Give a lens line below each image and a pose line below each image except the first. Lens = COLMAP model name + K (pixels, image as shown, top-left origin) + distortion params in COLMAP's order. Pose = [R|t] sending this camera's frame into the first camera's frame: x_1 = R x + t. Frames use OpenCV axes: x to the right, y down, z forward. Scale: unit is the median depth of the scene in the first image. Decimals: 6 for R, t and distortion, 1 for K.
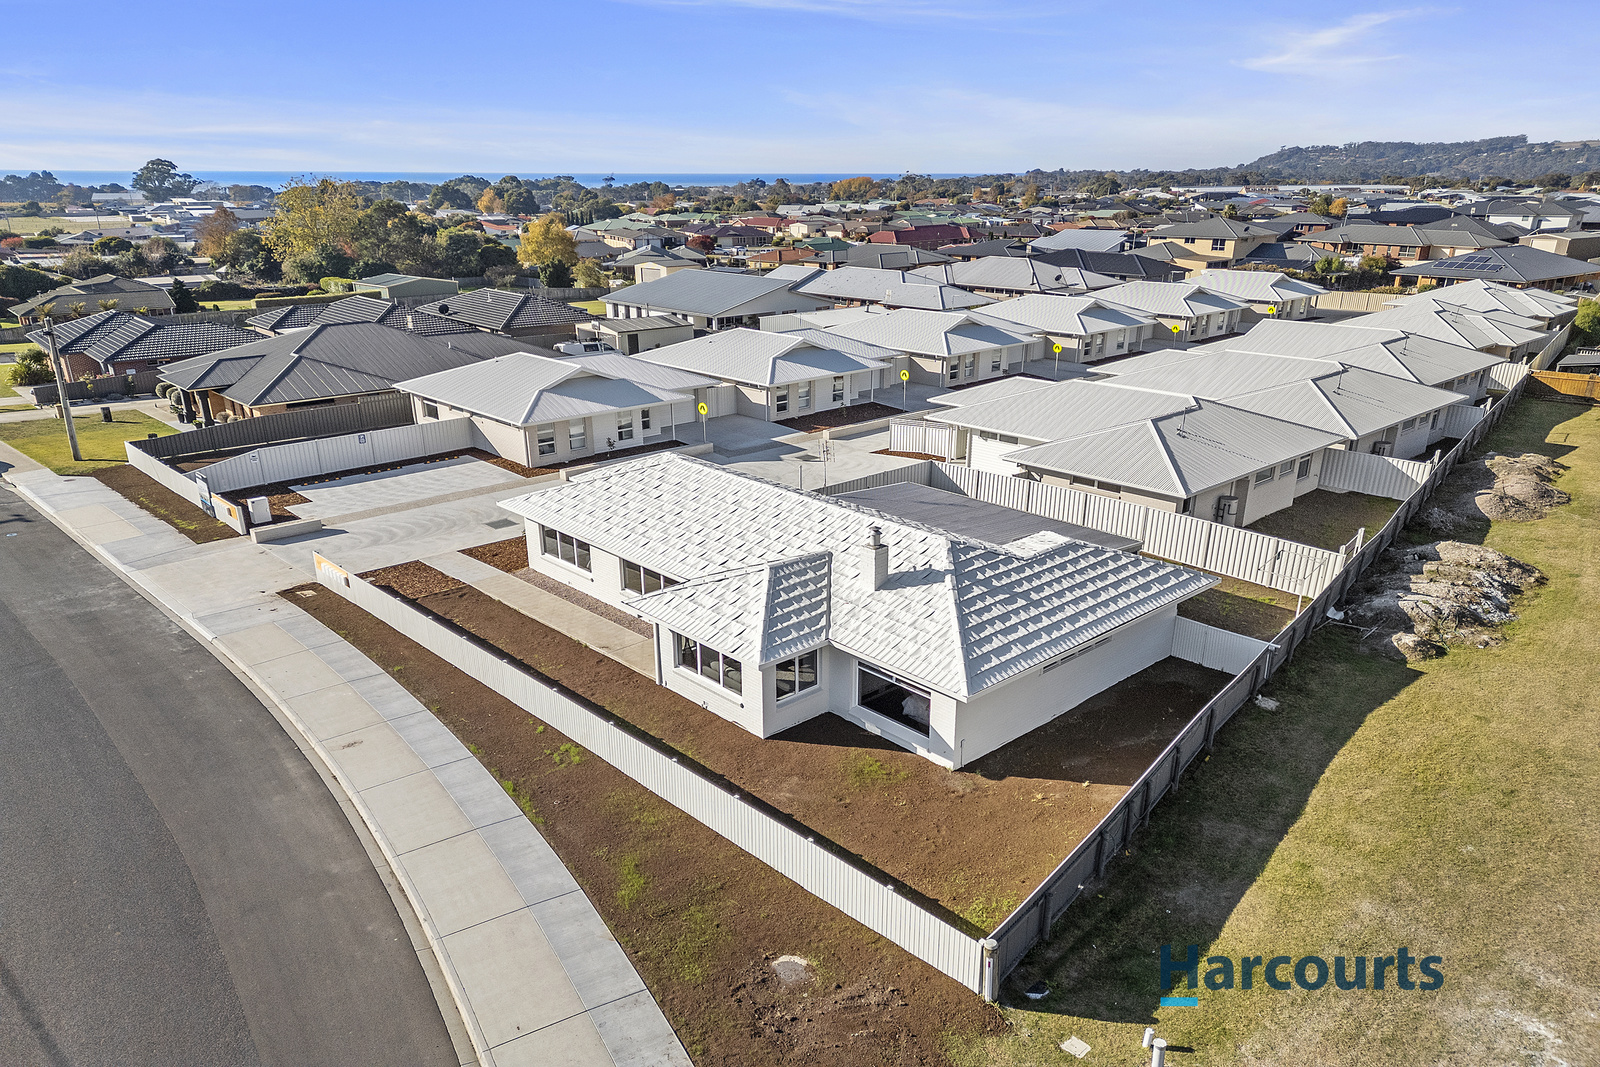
lens RADIAL K [[1113.3, 0, 798.3], [0, 1113.3, 568.7], [0, 0, 1]] dist [0.071343, -0.058856]
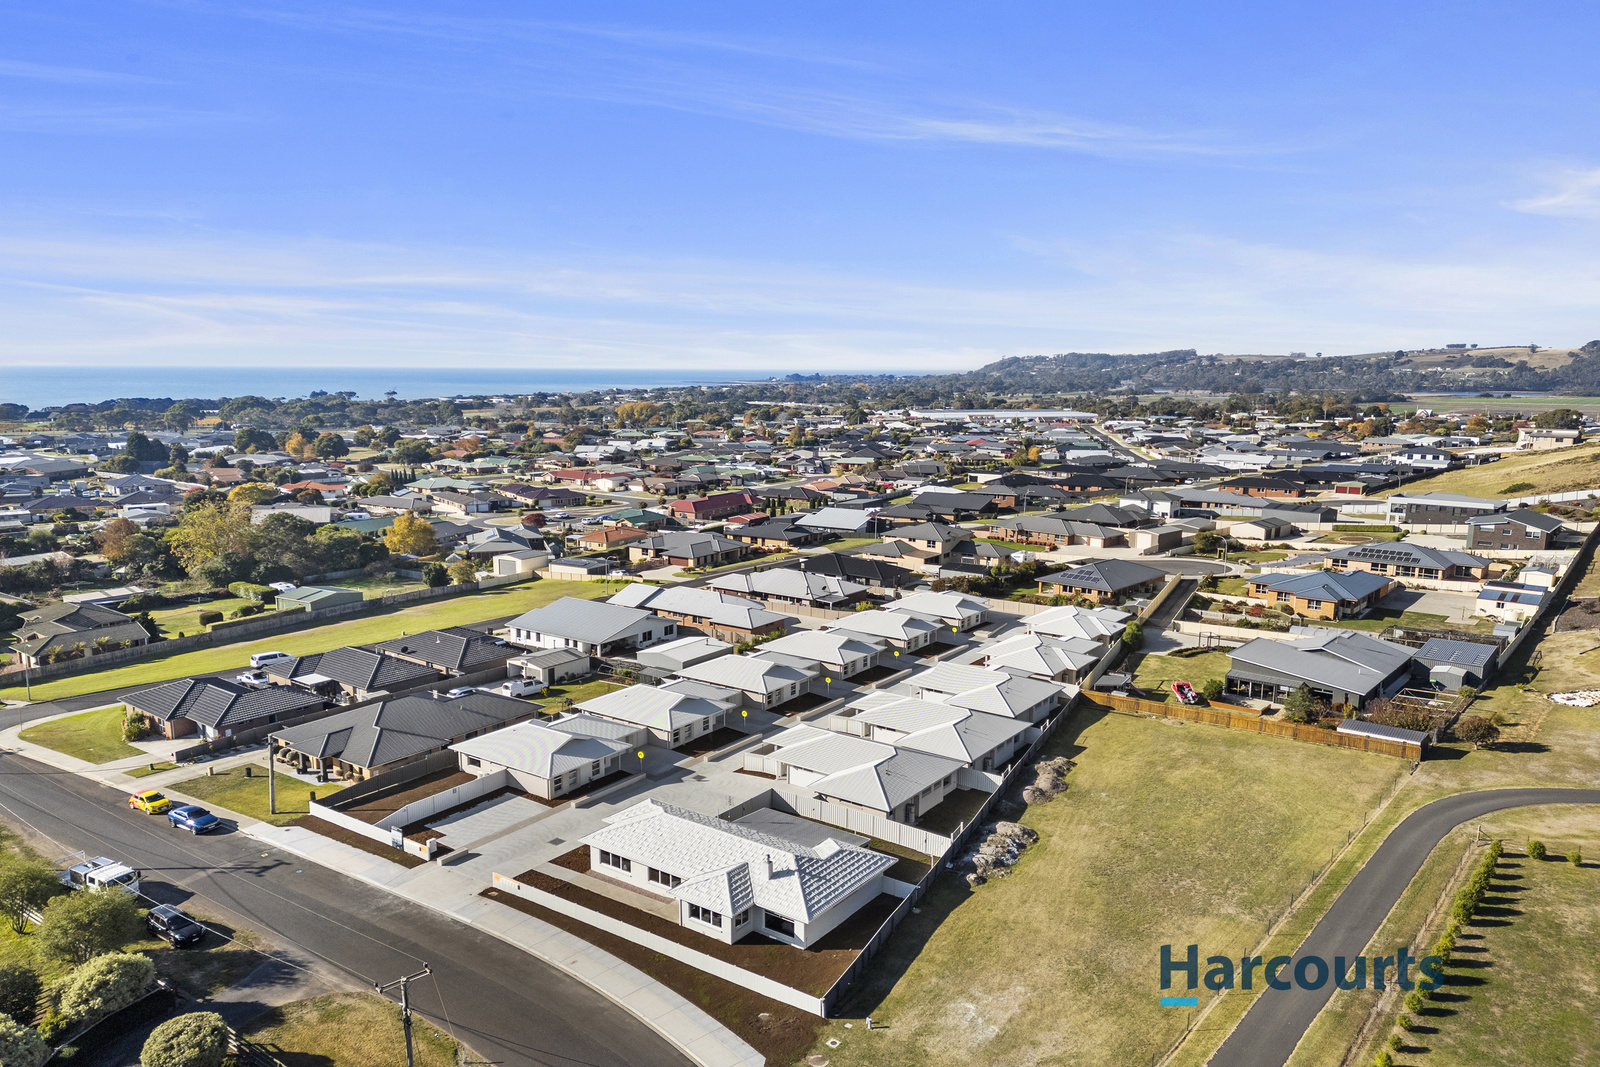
lens RADIAL K [[1113.3, 0, 791.6], [0, 1113.3, 535.6], [0, 0, 1]] dist [0.071343, -0.058856]
pose [[0.981168, -0.027554, 0.191180, -0.160364], [0.062891, 0.981411, -0.181321, -0.131013], [-0.182630, 0.189930, 0.964662, -0.759453]]
